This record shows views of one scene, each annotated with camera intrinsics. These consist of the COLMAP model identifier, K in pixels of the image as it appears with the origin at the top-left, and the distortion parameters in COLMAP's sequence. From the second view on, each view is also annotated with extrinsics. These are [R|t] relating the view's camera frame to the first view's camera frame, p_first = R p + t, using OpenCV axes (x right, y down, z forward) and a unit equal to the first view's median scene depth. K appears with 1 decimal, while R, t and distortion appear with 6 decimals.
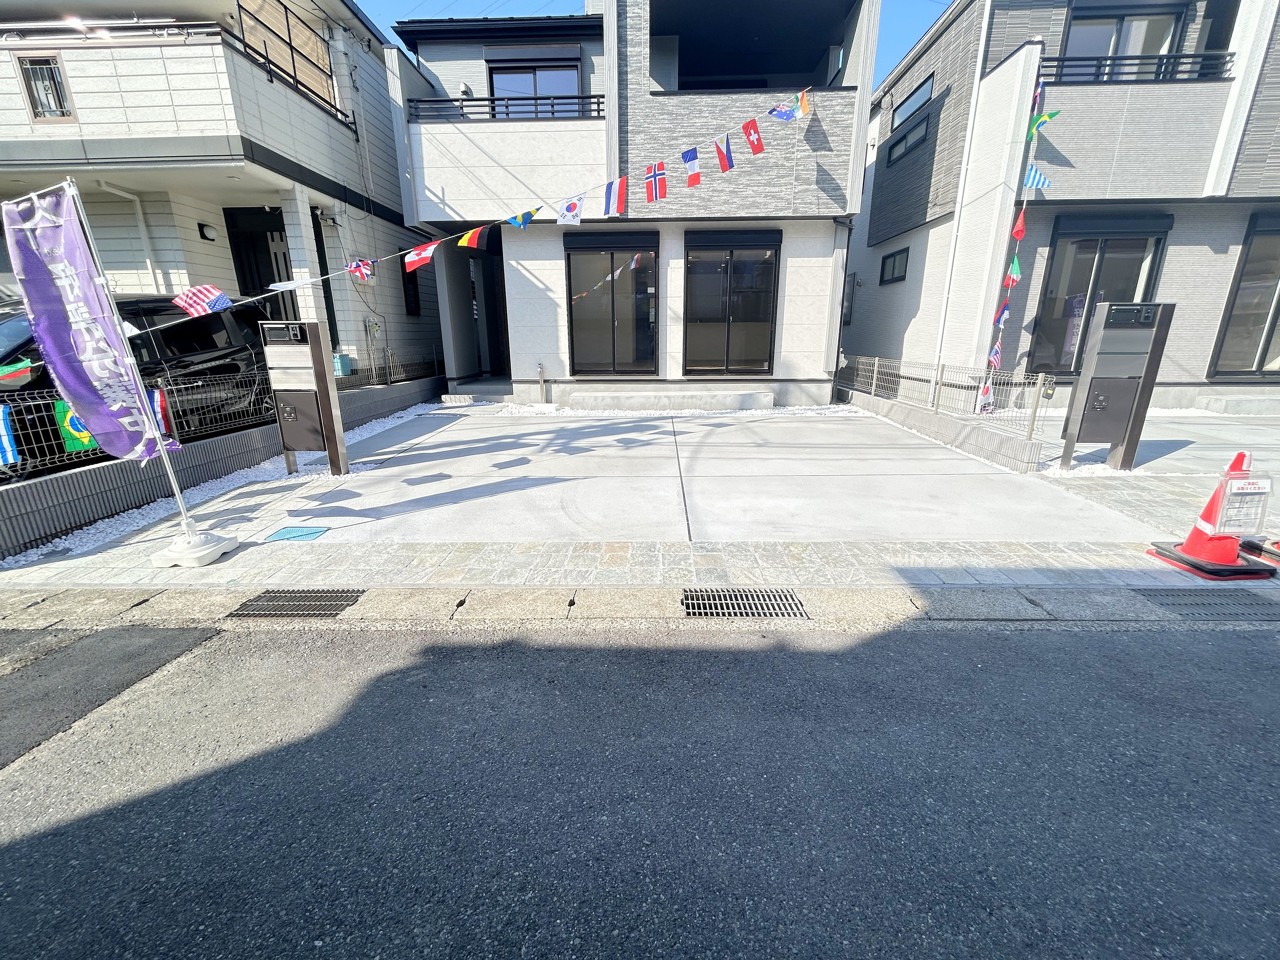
lens RADIAL K [[516.5, 0, 640.8], [0, 516.5, 483.9], [0, 0, 1]] dist [0.001842, 0.000628]
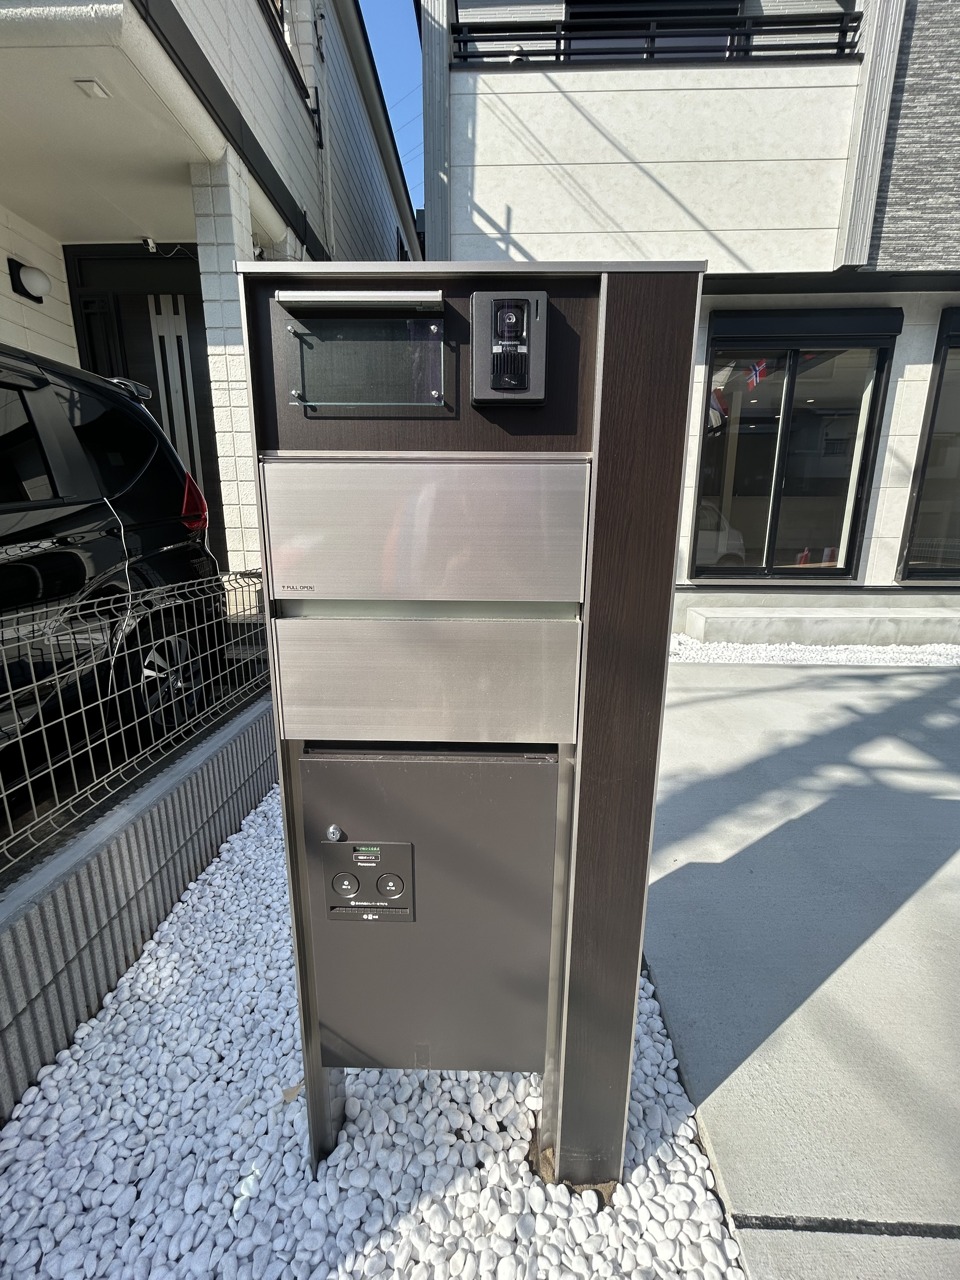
lens RADIAL K [[516.5, 0, 481.1], [0, 516.5, 639.0], [0, 0, 1]] dist [0.001842, 0.000628]
pose [[0.999937, 0.009073, 0.006560, -0.407962], [-0.008677, 0.998275, -0.058069, -0.126957], [-0.007076, 0.058008, 0.998291, 0.525768]]
